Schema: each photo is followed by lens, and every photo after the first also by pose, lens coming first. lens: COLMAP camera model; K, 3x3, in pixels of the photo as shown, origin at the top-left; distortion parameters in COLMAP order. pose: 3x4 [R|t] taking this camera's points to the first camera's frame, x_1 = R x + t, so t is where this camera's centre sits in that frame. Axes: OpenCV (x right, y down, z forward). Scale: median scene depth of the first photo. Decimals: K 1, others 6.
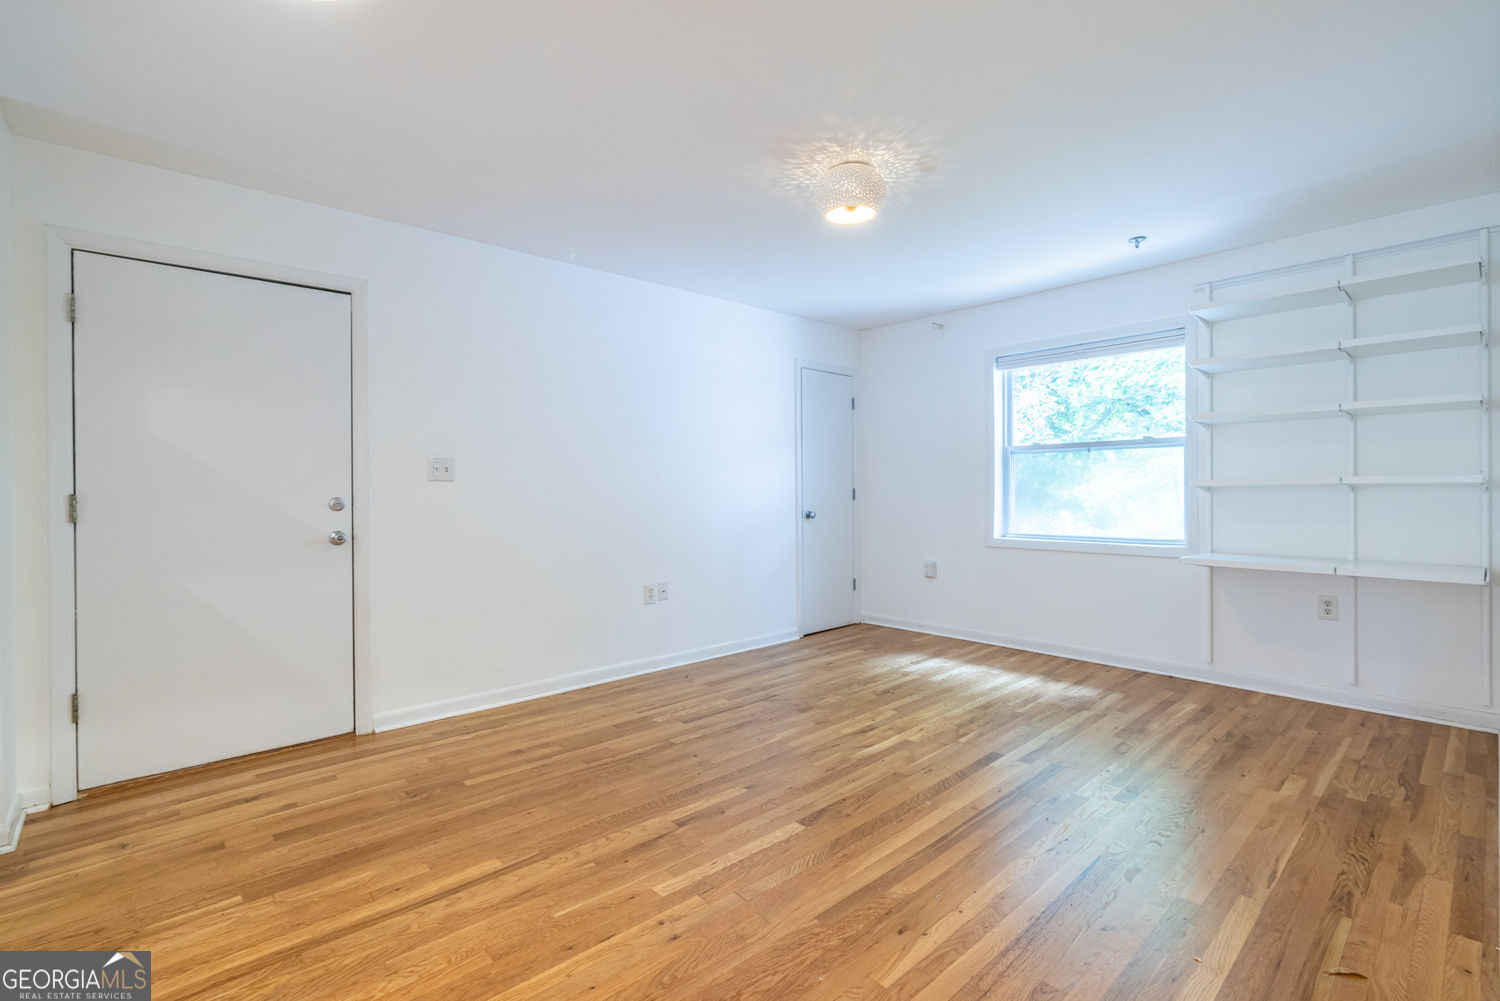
lens RADIAL K [[690.0, 0, 758.6], [0, 690.0, 491.2], [0, 0, 1]] dist [-0.010097, 0.000875]
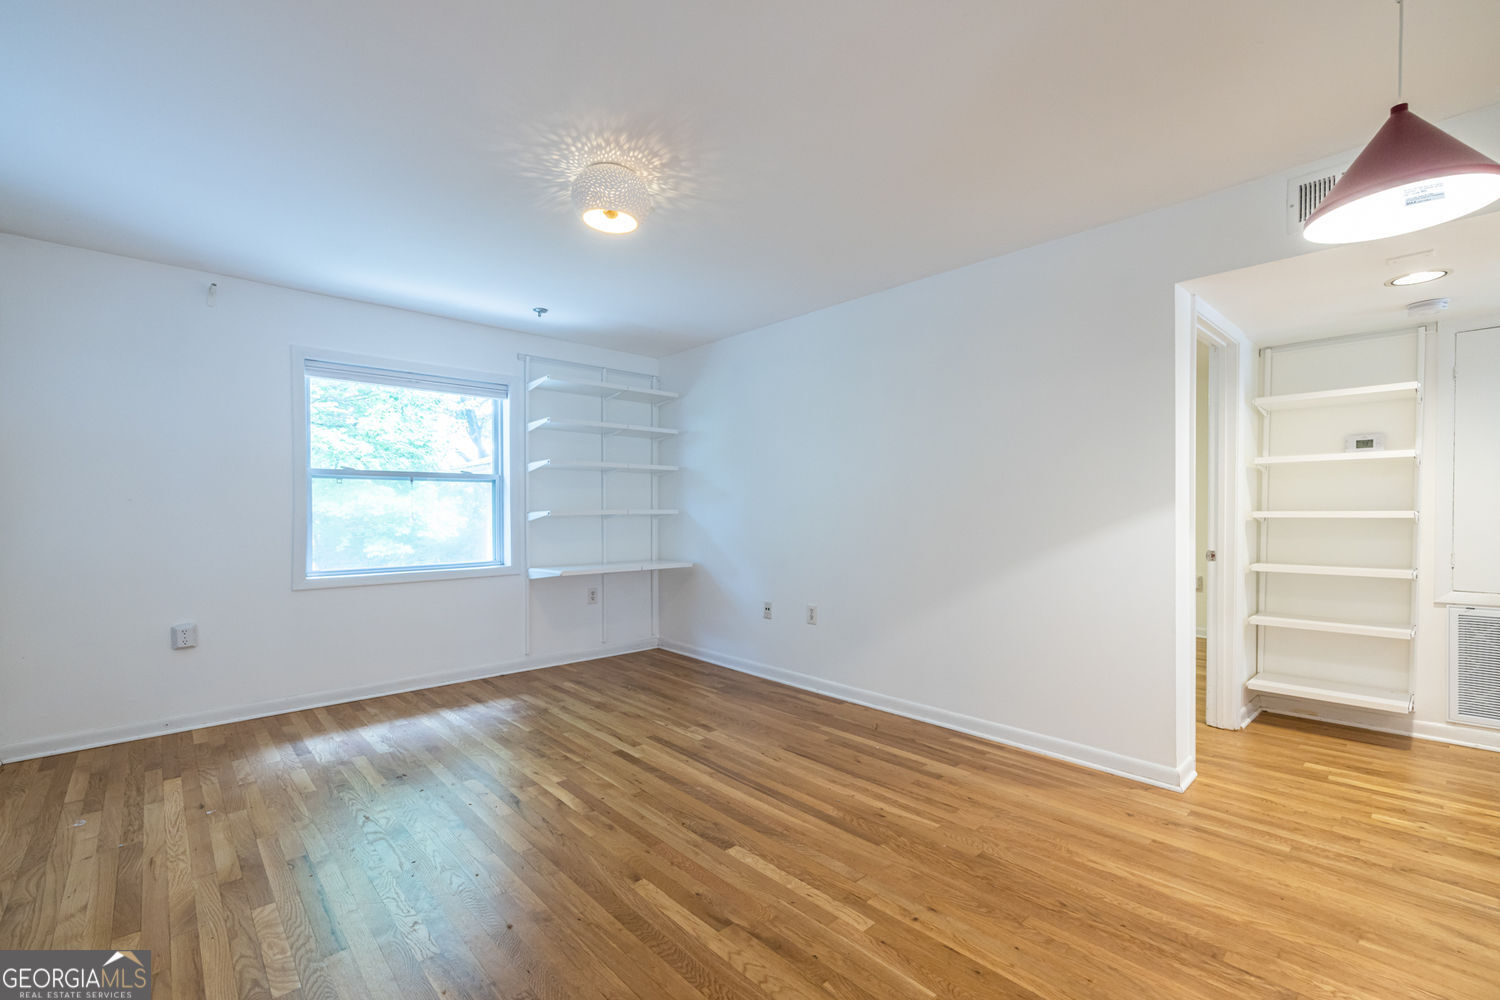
lens RADIAL K [[641.7, 0, 759.5], [0, 641.7, 512.2], [0, 0, 1]] dist [-0.002805, 0.000959]
pose [[-0.016772, 0.008795, 0.999821, -0.650468], [0.009974, 0.999913, -0.008628, 0.001674], [-0.999810, 0.009828, -0.016859, 0.715991]]
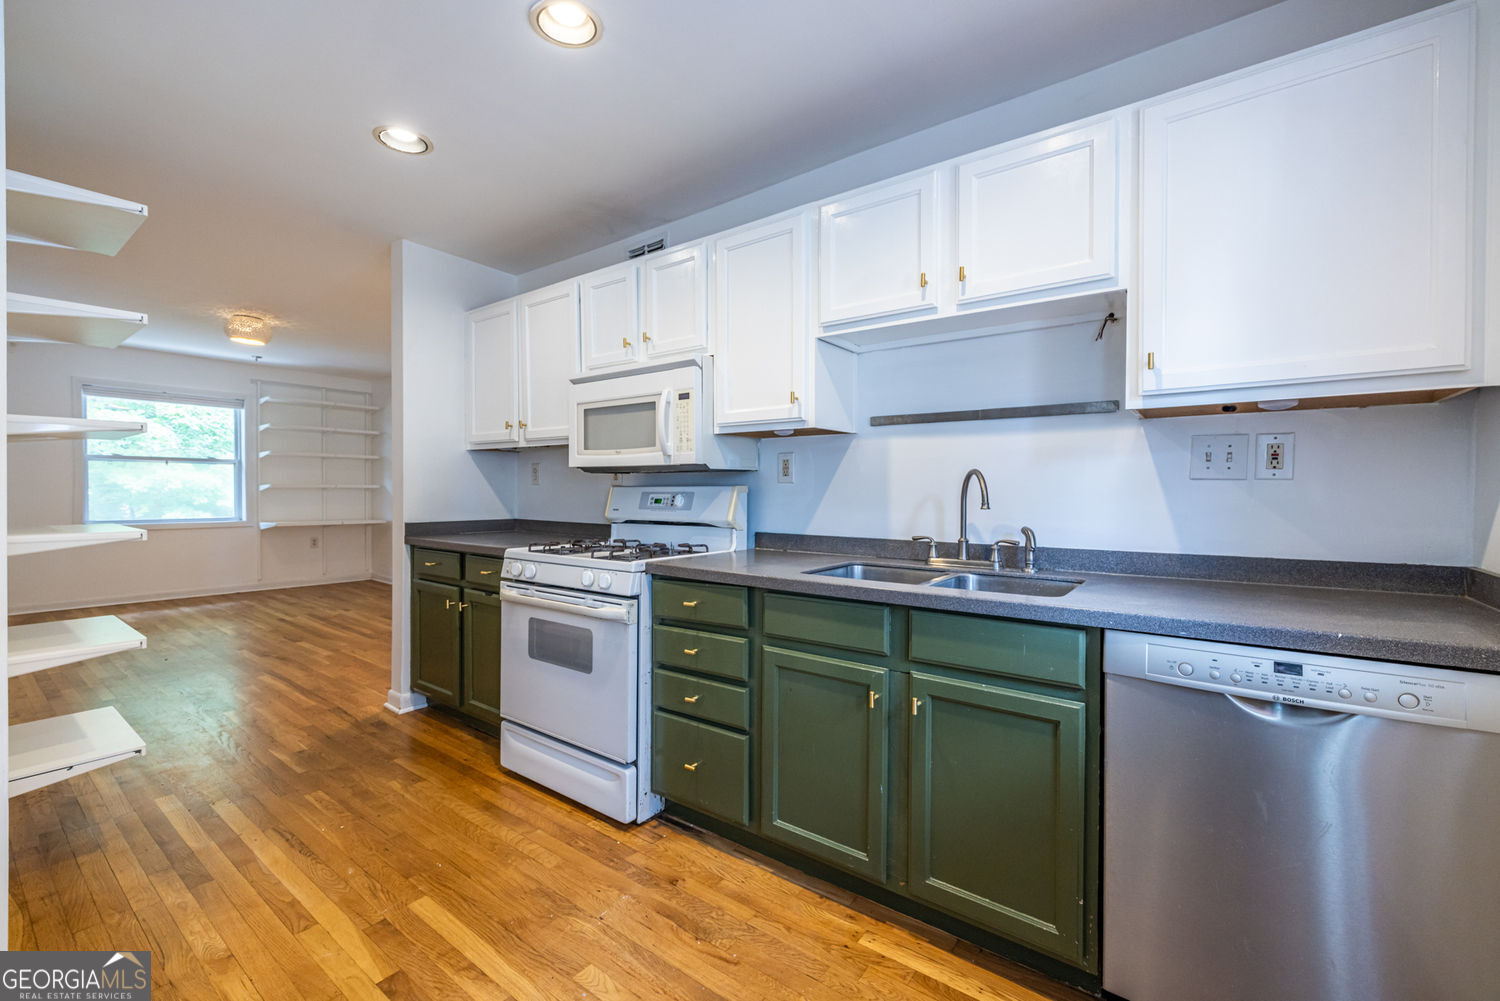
lens RADIAL K [[632.3, 0, 741.8], [0, 632.3, 500.6], [0, 0, 1]] dist [-0.000651, -0.001114]
pose [[-0.171099, -0.008199, 0.985220, -1.572822], [-0.002211, 0.999966, 0.007937, 0.015528], [-0.985251, -0.000820, -0.171111, -0.022234]]
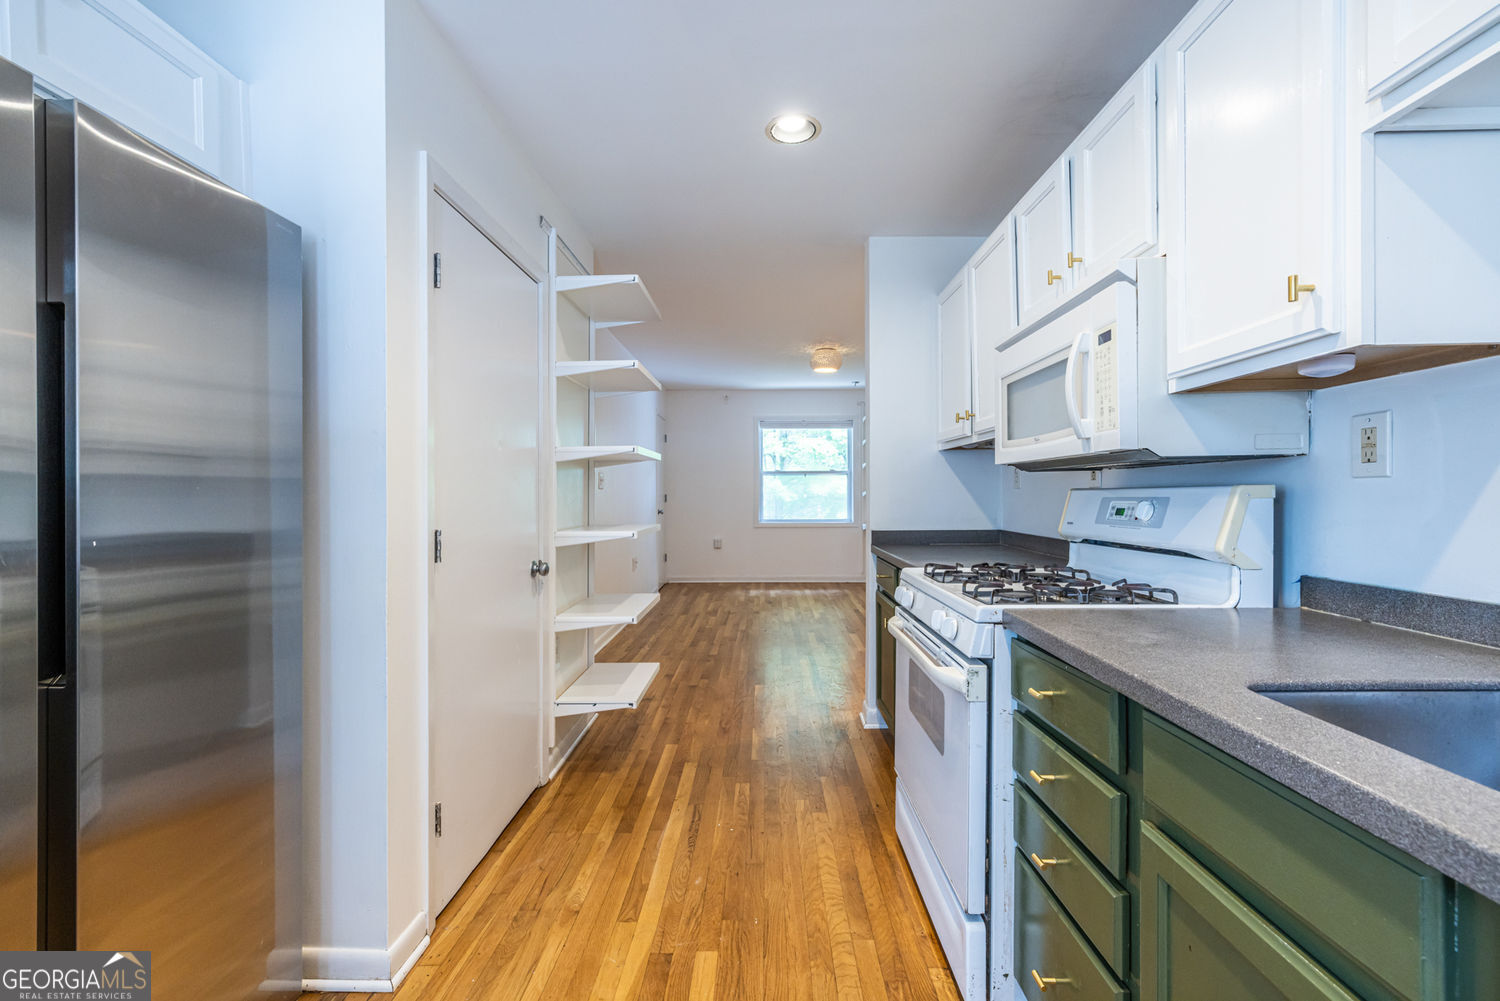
lens RADIAL K [[641.7, 0, 744.5], [0, 641.7, 494.8], [0, 0, 1]] dist [-0.002805, 0.000959]
pose [[0.697169, 0.004268, 0.716894, -1.332847], [0.000719, 0.999978, -0.006653, 0.012379], [-0.716907, 0.005153, 0.697150, -0.209306]]
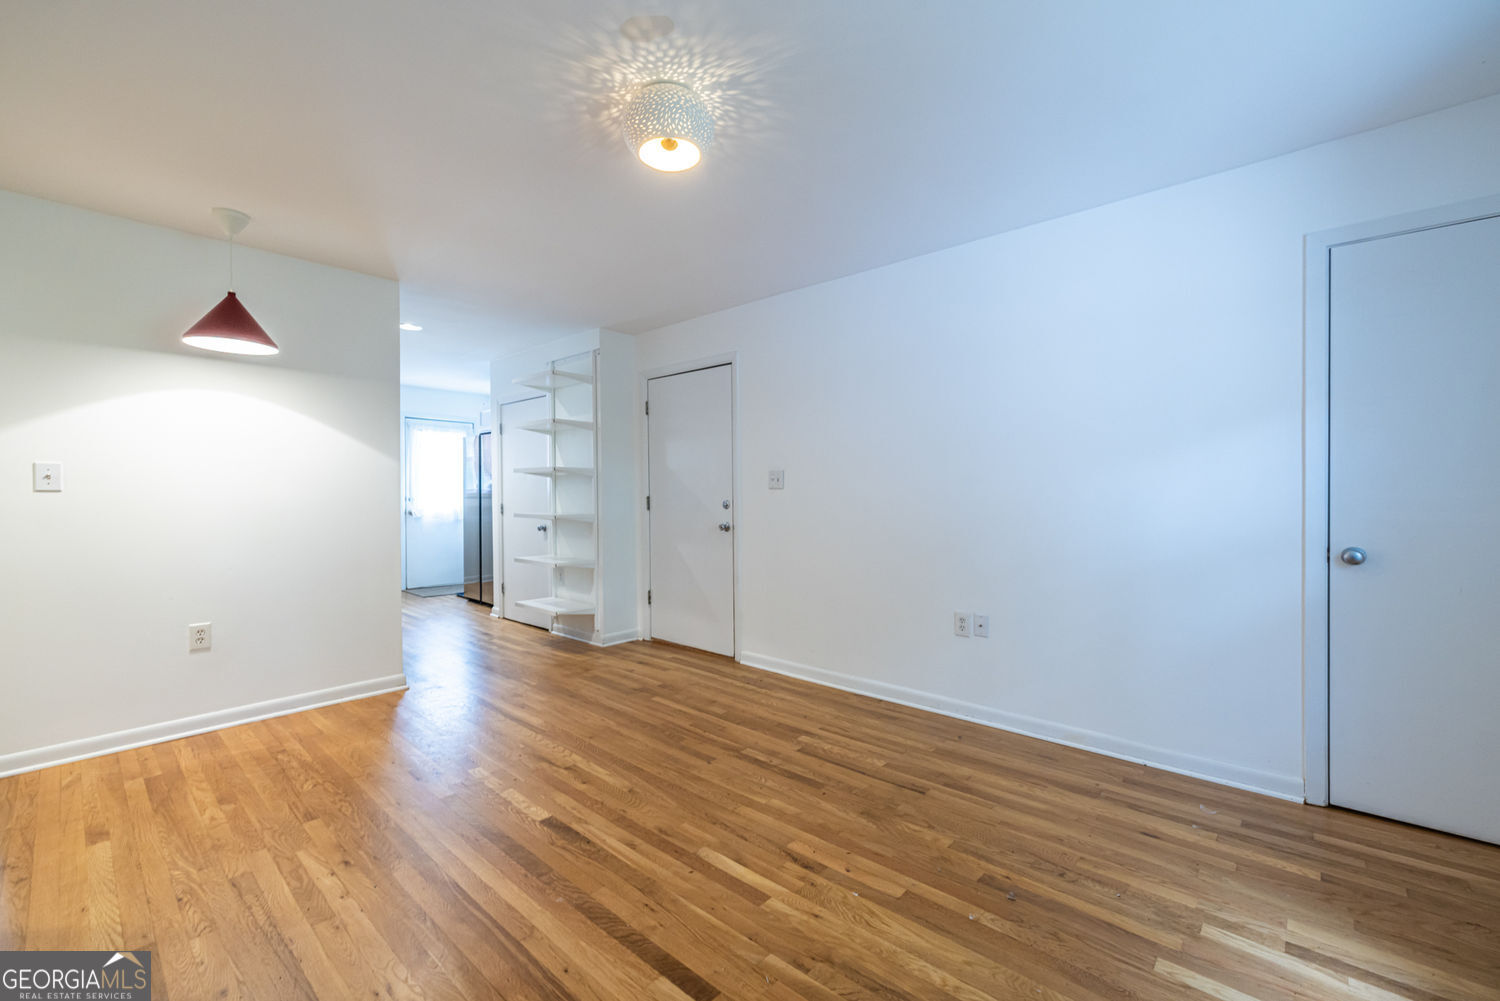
lens RADIAL K [[632.3, 0, 738.6], [0, 632.3, 497.2], [0, 0, 1]] dist [-0.000651, -0.001114]
pose [[0.072022, 0.012843, -0.997320, 0.767437], [-0.005744, 0.999906, 0.012461, -0.014299], [0.997387, 0.004831, 0.072089, 0.903392]]
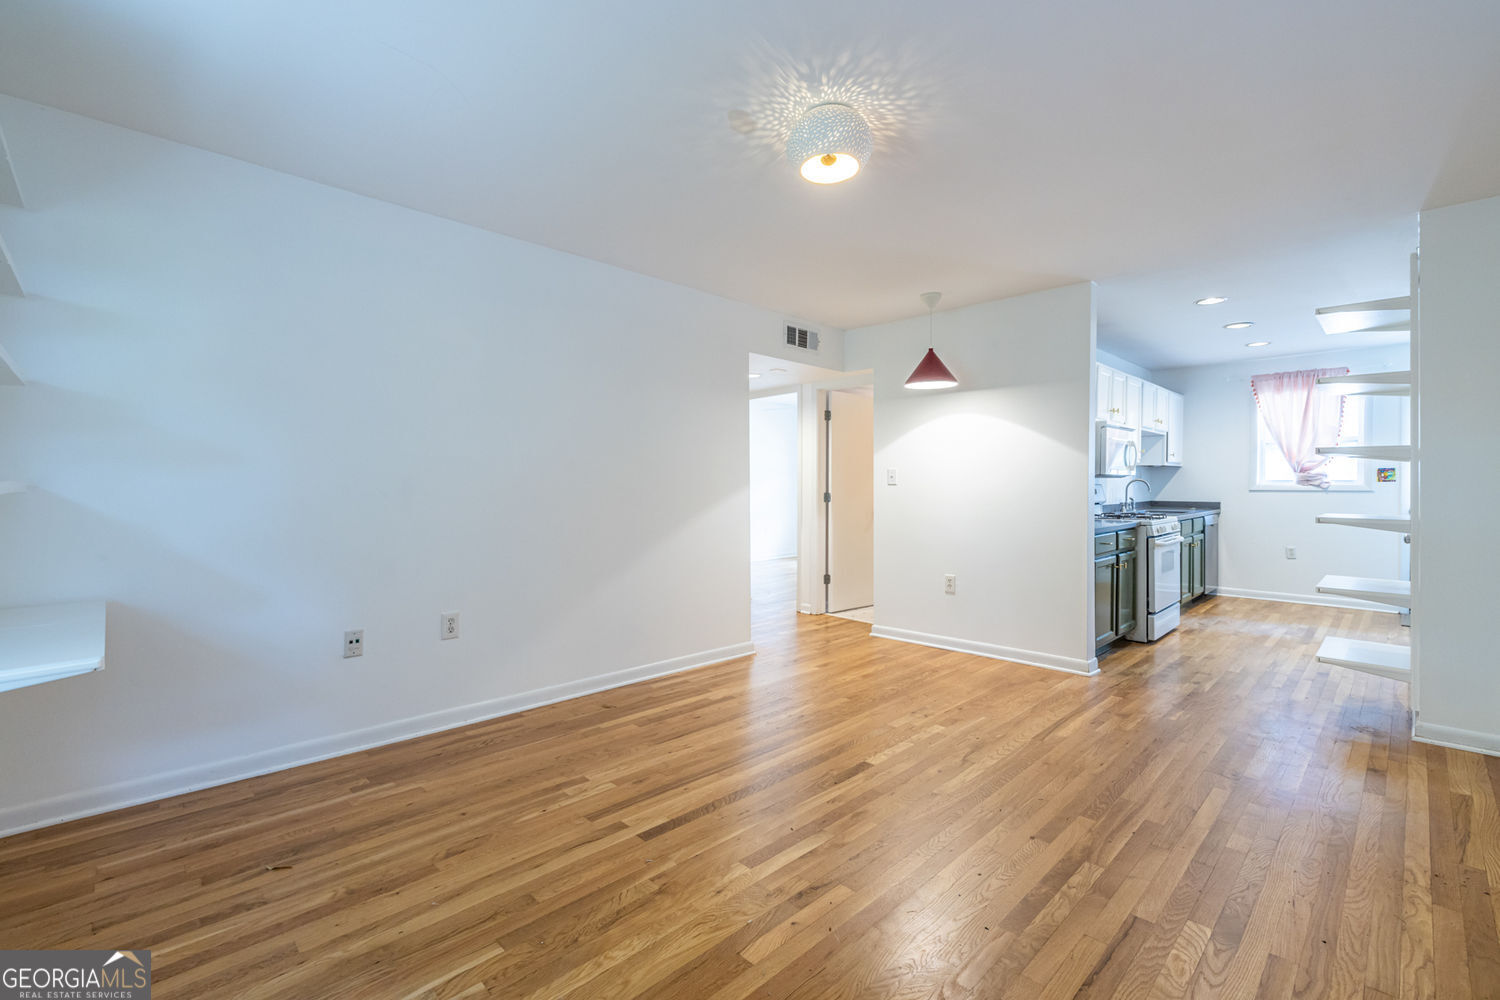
lens RADIAL K [[641.7, 0, 759.2], [0, 641.7, 494.5], [0, 0, 1]] dist [-0.002805, 0.000959]
pose [[-0.999251, 0.007595, -0.037935, 0.221639], [0.006889, 0.999801, 0.018718, -0.014574], [0.038070, 0.018443, -0.999105, 1.575256]]
